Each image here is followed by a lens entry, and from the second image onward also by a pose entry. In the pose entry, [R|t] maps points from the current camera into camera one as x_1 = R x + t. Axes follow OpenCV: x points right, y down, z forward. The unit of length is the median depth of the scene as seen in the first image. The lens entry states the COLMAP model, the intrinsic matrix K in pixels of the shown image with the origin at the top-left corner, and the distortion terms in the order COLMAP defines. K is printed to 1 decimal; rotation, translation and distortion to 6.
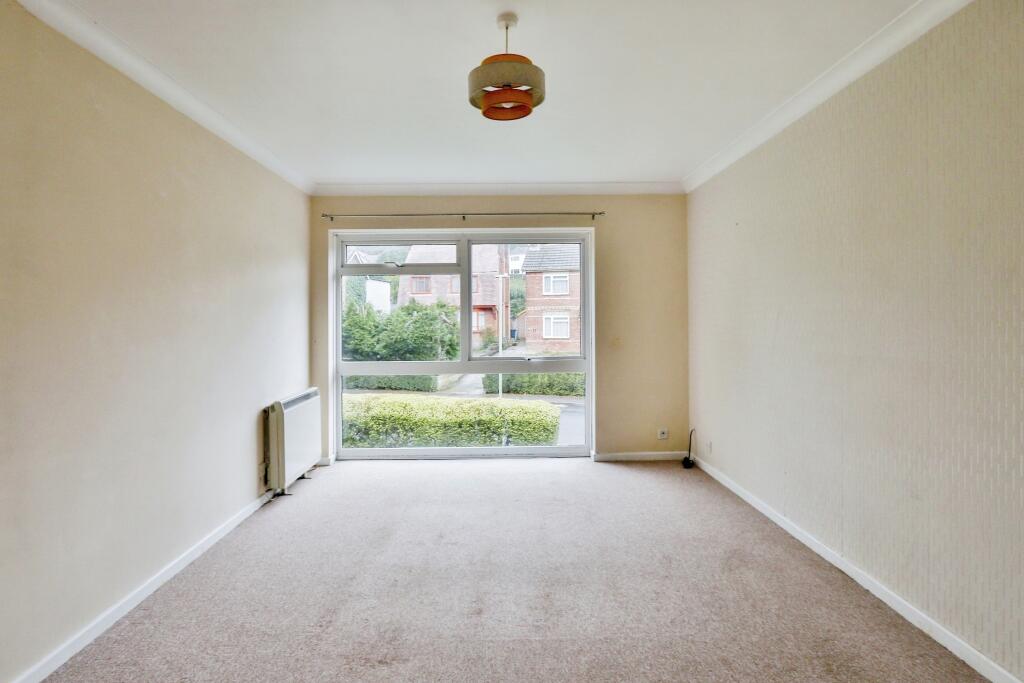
lens RADIAL K [[538.3, 0, 507.9], [0, 538.3, 331.6], [0, 0, 1]] dist [-0.020605, 0.000578]
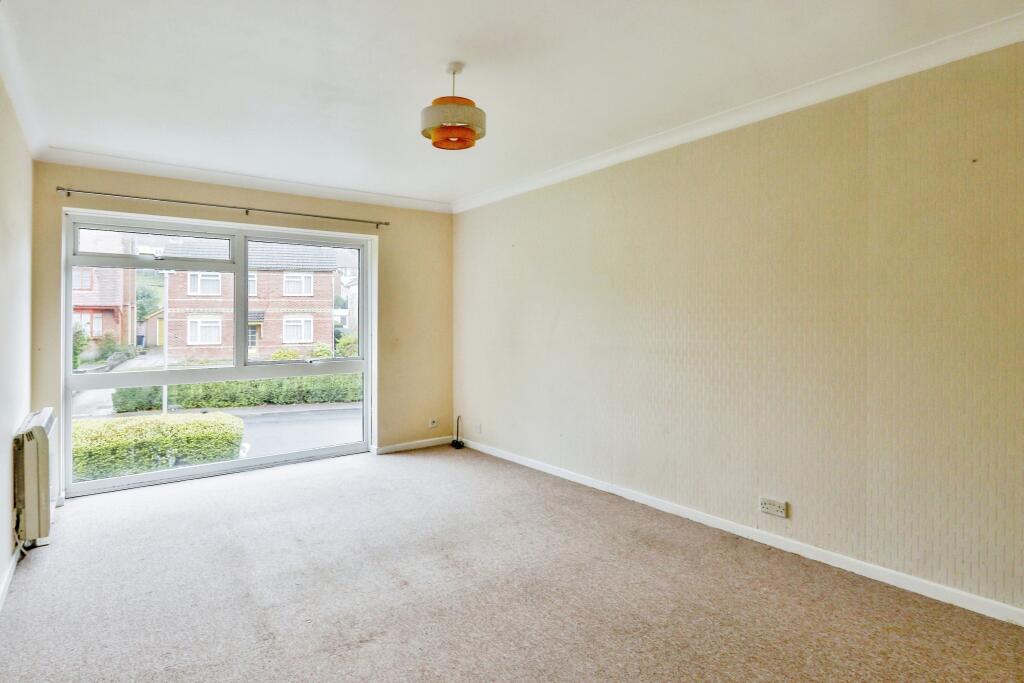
lens RADIAL K [[535.8, 0, 501.9], [0, 535.8, 342.9], [0, 0, 1]] dist [-0.021177, 0.000434]
pose [[0.811634, -0.018320, 0.583878, -0.079554], [0.010604, 0.999805, 0.016631, 0.001085], [-0.584069, -0.007307, 0.811671, -0.002390]]
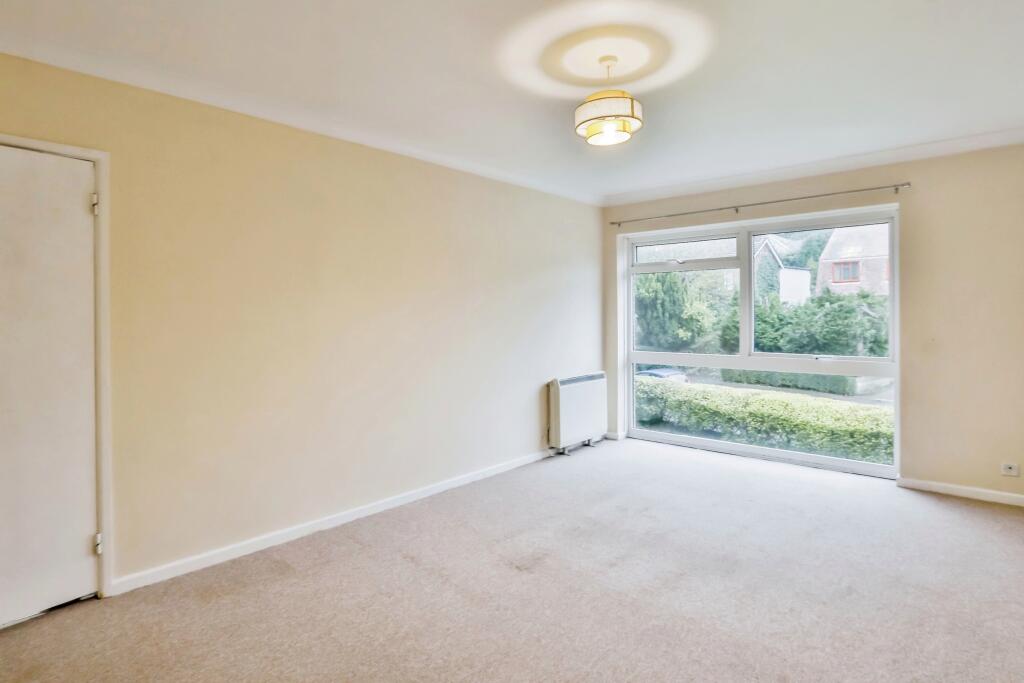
lens RADIAL K [[538.3, 0, 507.9], [0, 538.3, 331.6], [0, 0, 1]] dist [-0.020605, 0.000578]
pose [[0.735445, 0.025351, -0.677110, 0.083778], [-0.015186, 0.999666, 0.020933, -0.001217], [0.677414, -0.005113, 0.735584, -0.002388]]
